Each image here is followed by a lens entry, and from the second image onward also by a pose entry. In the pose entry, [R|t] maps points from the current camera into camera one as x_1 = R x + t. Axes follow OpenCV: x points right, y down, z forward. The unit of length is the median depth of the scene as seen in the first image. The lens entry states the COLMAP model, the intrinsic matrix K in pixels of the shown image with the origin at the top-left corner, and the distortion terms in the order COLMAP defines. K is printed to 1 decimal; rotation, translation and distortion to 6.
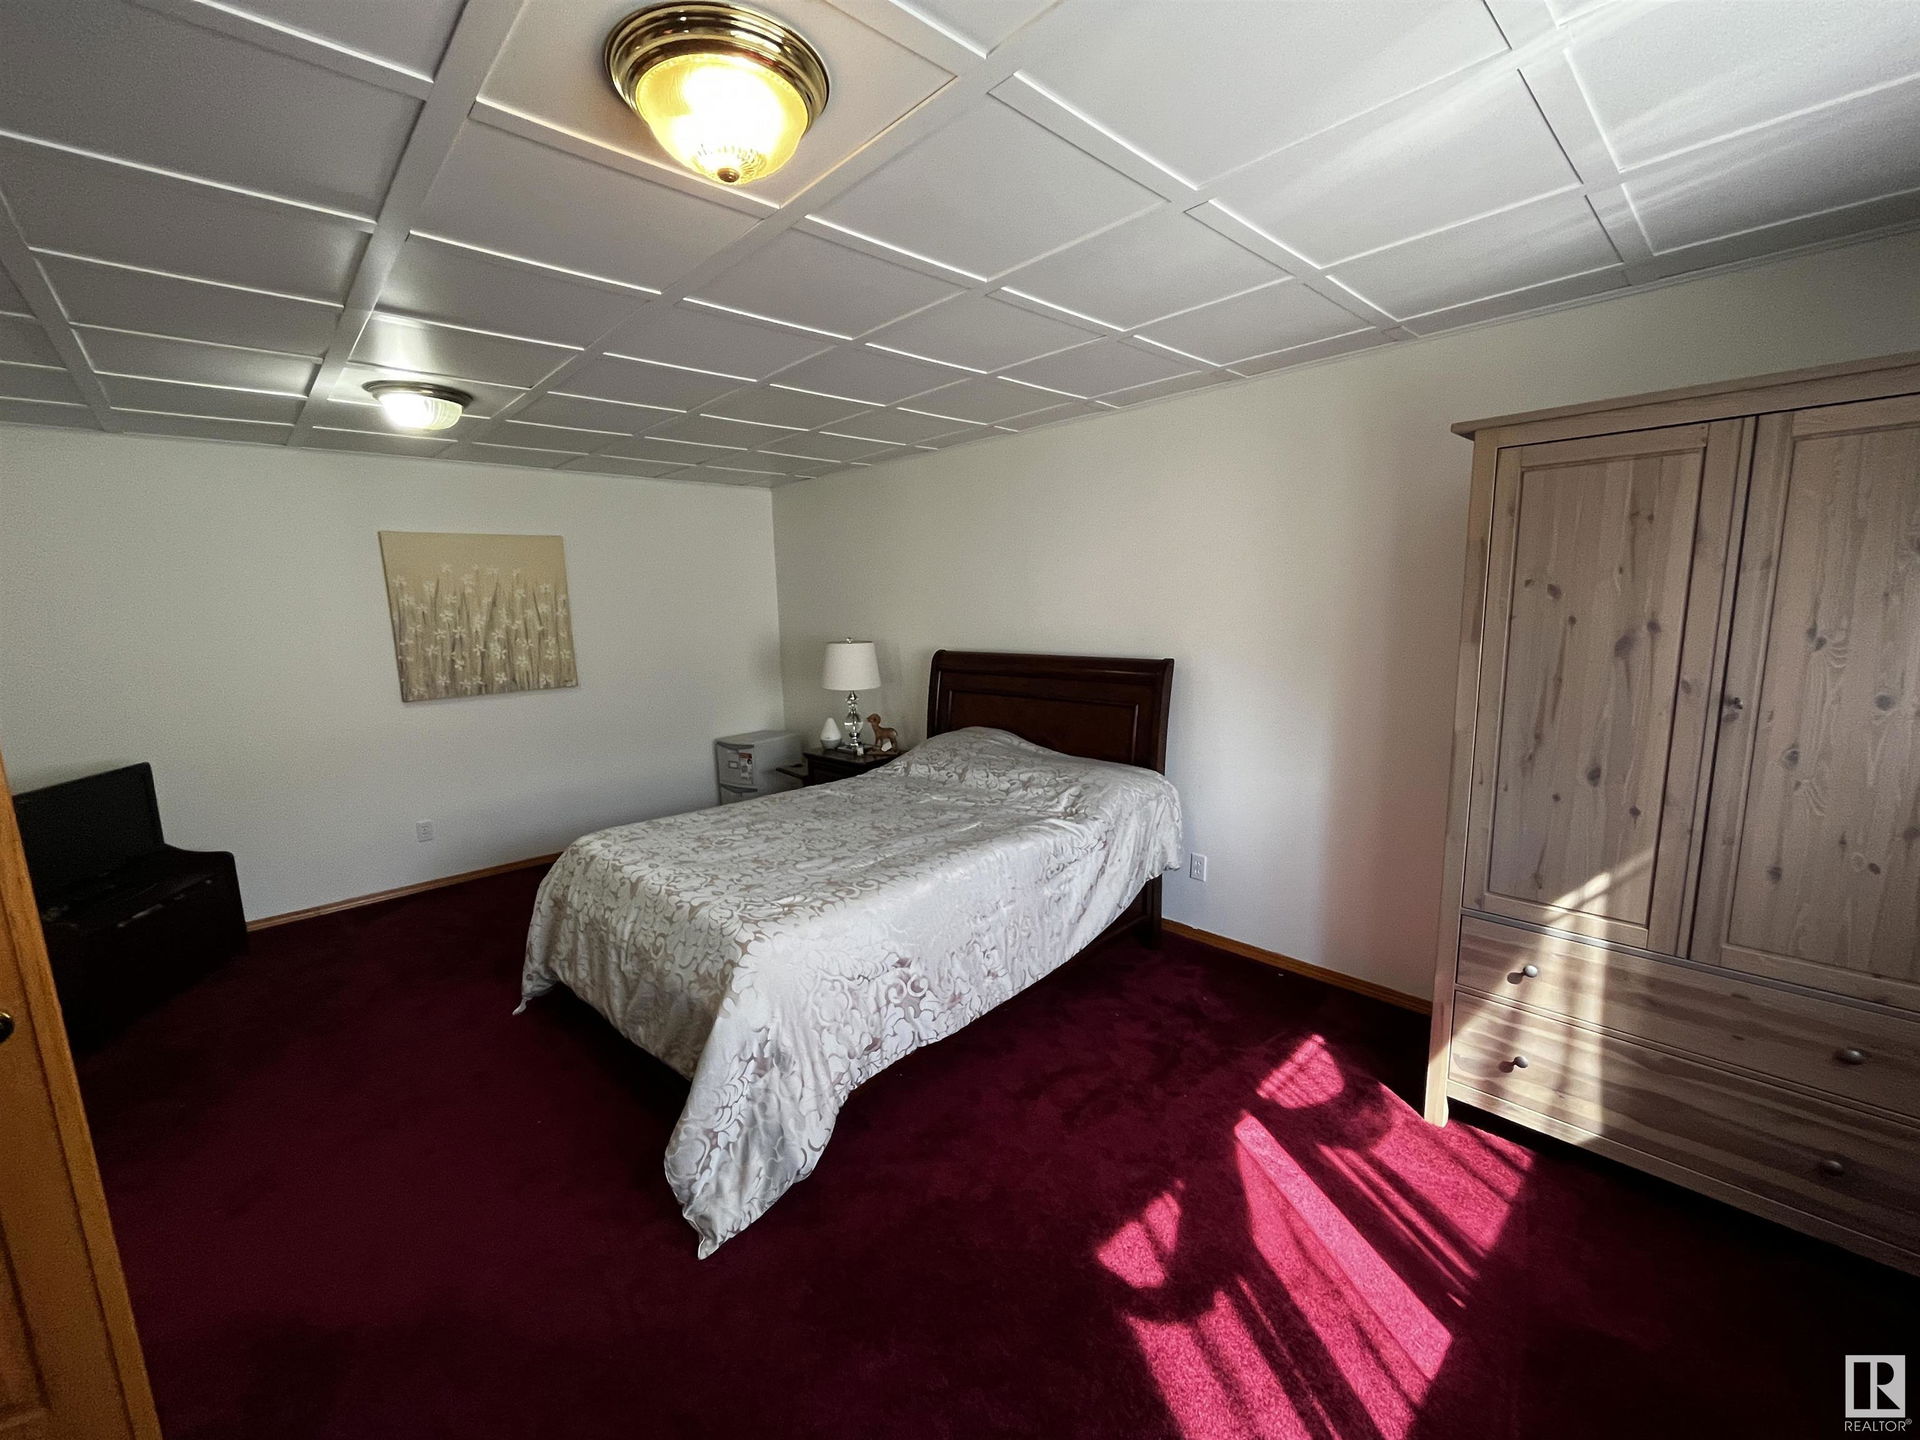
lens RADIAL K [[781.7, 0, 968.2], [0, 781.7, 725.1], [0, 0, 1]] dist [-0.009126, 0.000266]
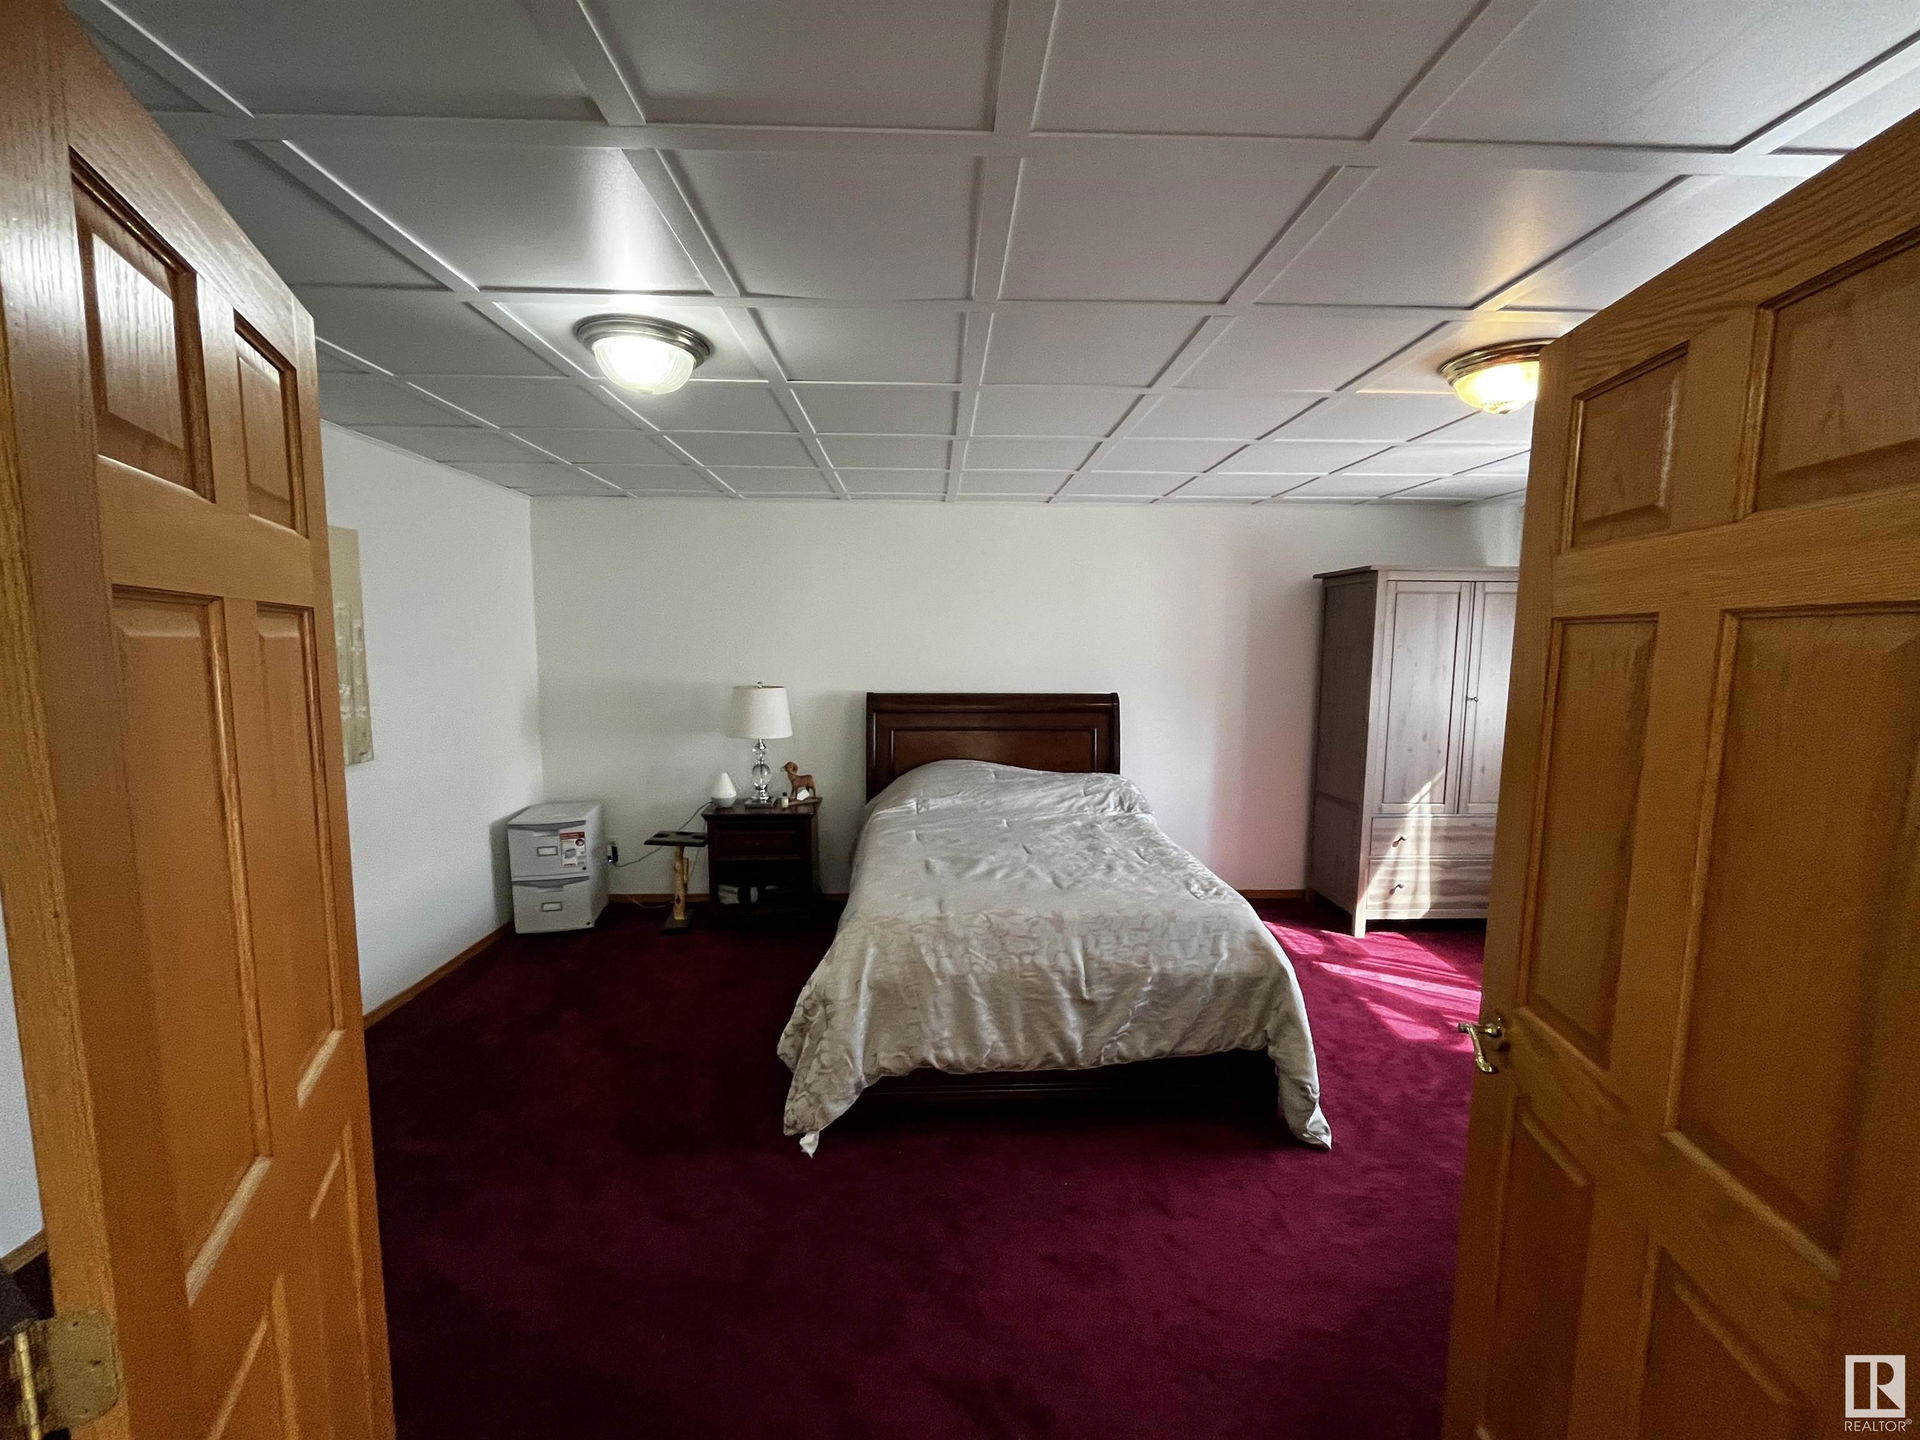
lens RADIAL K [[781.7, 0, 957.2], [0, 781.7, 723.5], [0, 0, 1]] dist [-0.009126, 0.000266]
pose [[0.664705, -0.048762, 0.745513, -1.503166], [0.096238, 0.995143, -0.020717, -0.046917], [-0.740882, 0.085517, 0.666169, 0.475409]]
